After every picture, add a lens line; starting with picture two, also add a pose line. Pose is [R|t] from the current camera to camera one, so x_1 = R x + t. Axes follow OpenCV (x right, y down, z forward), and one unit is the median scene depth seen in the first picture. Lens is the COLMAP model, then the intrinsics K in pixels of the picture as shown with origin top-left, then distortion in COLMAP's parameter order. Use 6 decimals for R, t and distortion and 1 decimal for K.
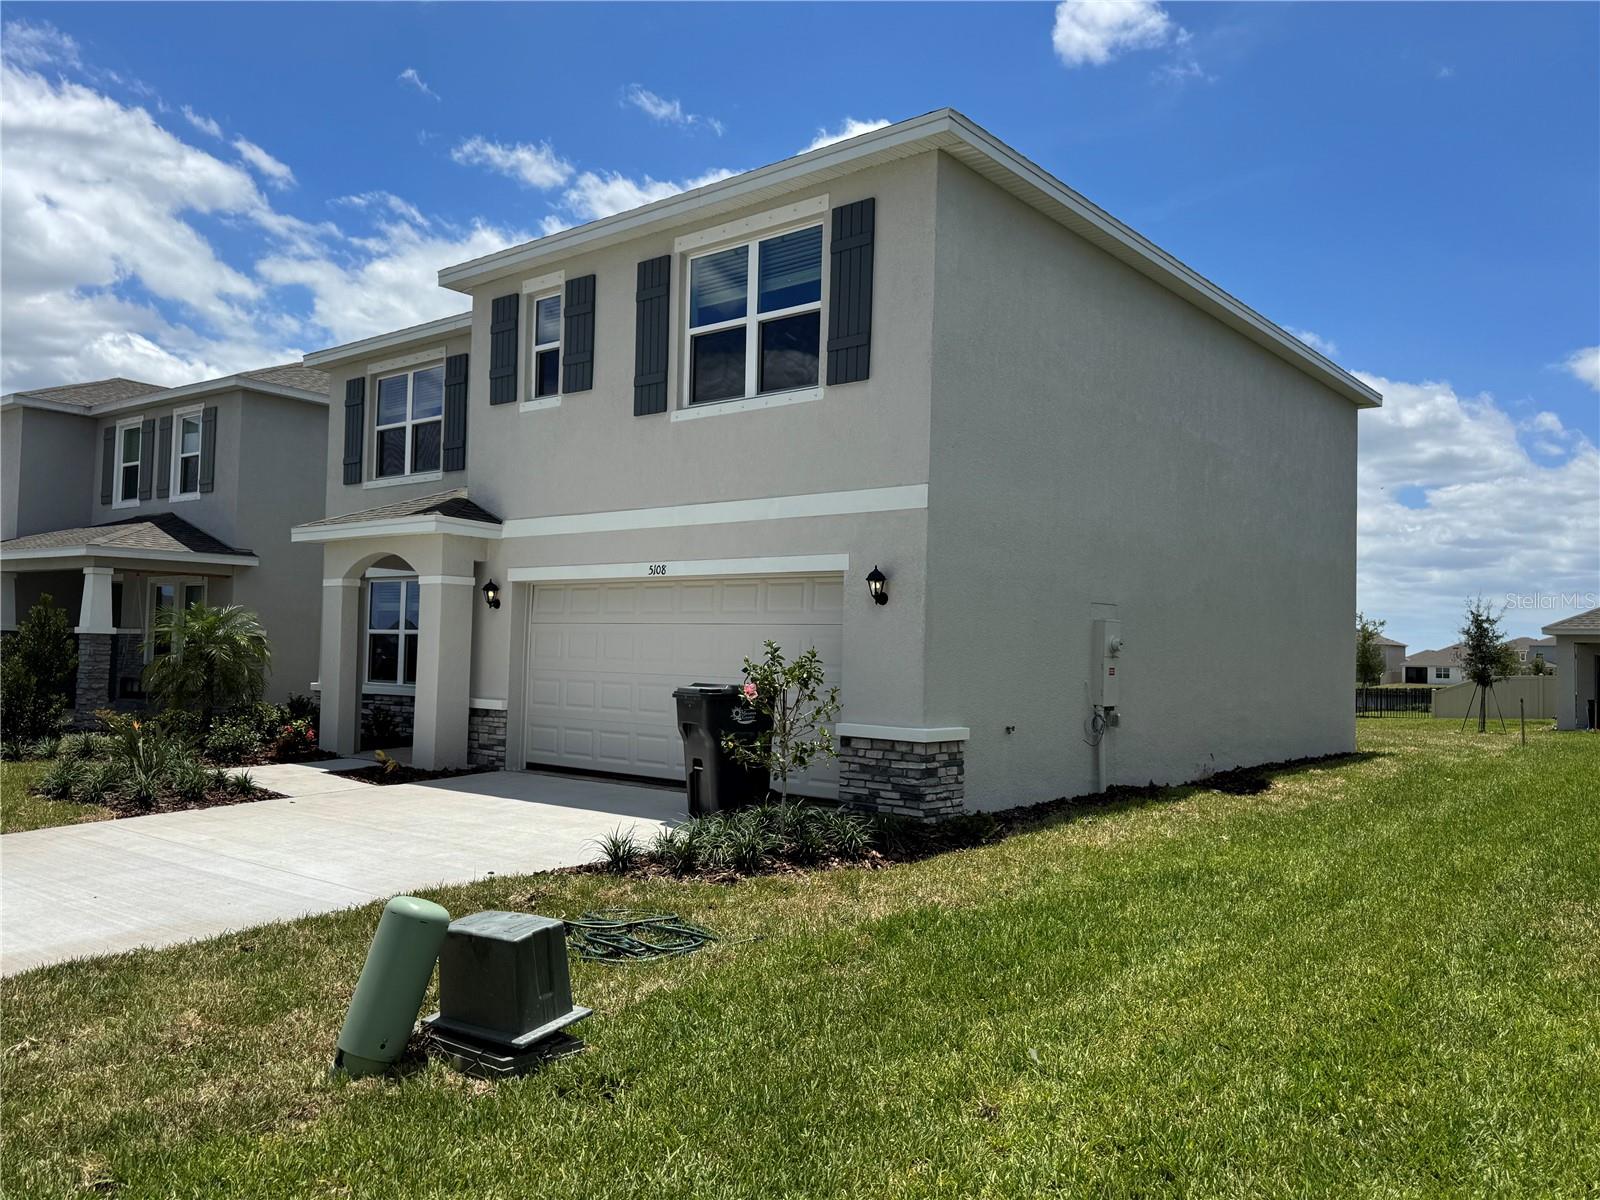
lens RADIAL K [[1171.6, 0, 839.5], [0, 1171.6, 601.5], [0, 0, 1]] dist [0.162729, -0.399730]
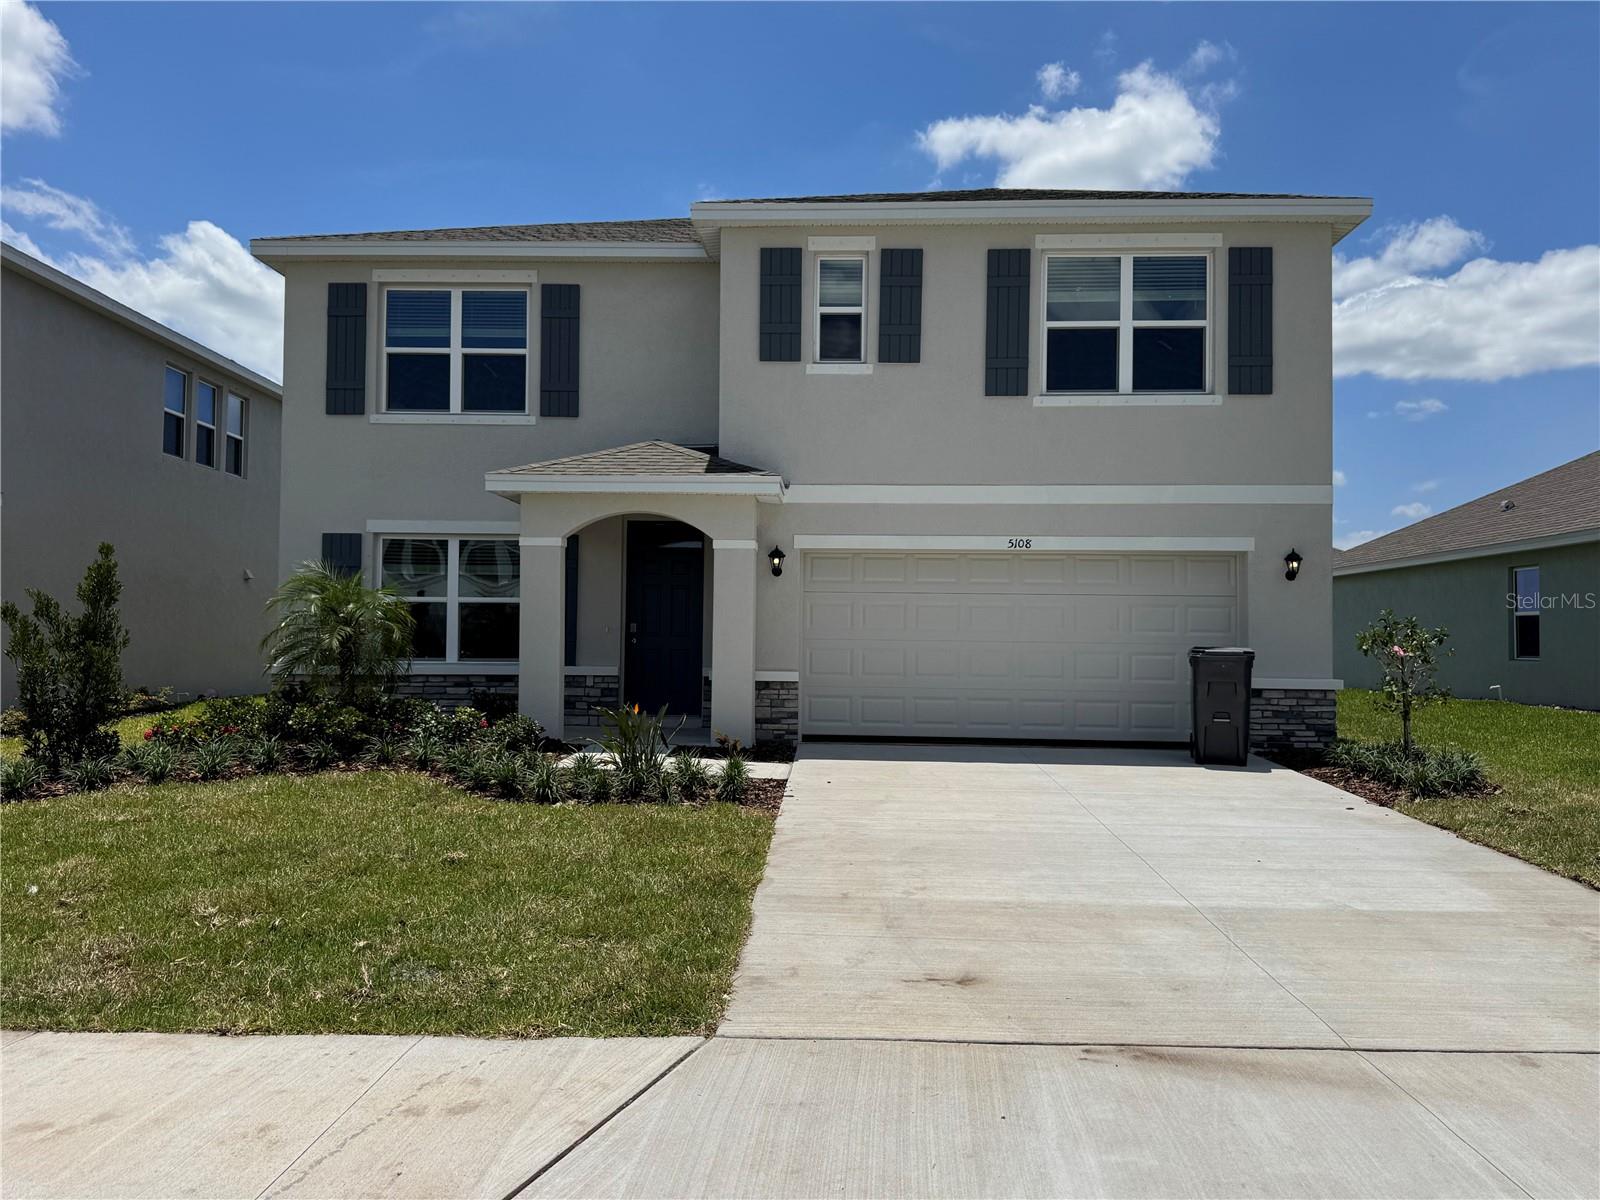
lens RADIAL K [[1171.6, 0, 839.5], [0, 1171.6, 601.5], [0, 0, 1]] dist [0.162729, -0.399730]
pose [[0.808211, 0.006079, 0.588861, -0.918003], [-0.018599, 0.999711, 0.015207, 0.012295], [-0.588599, -0.023243, 0.808091, 0.230287]]
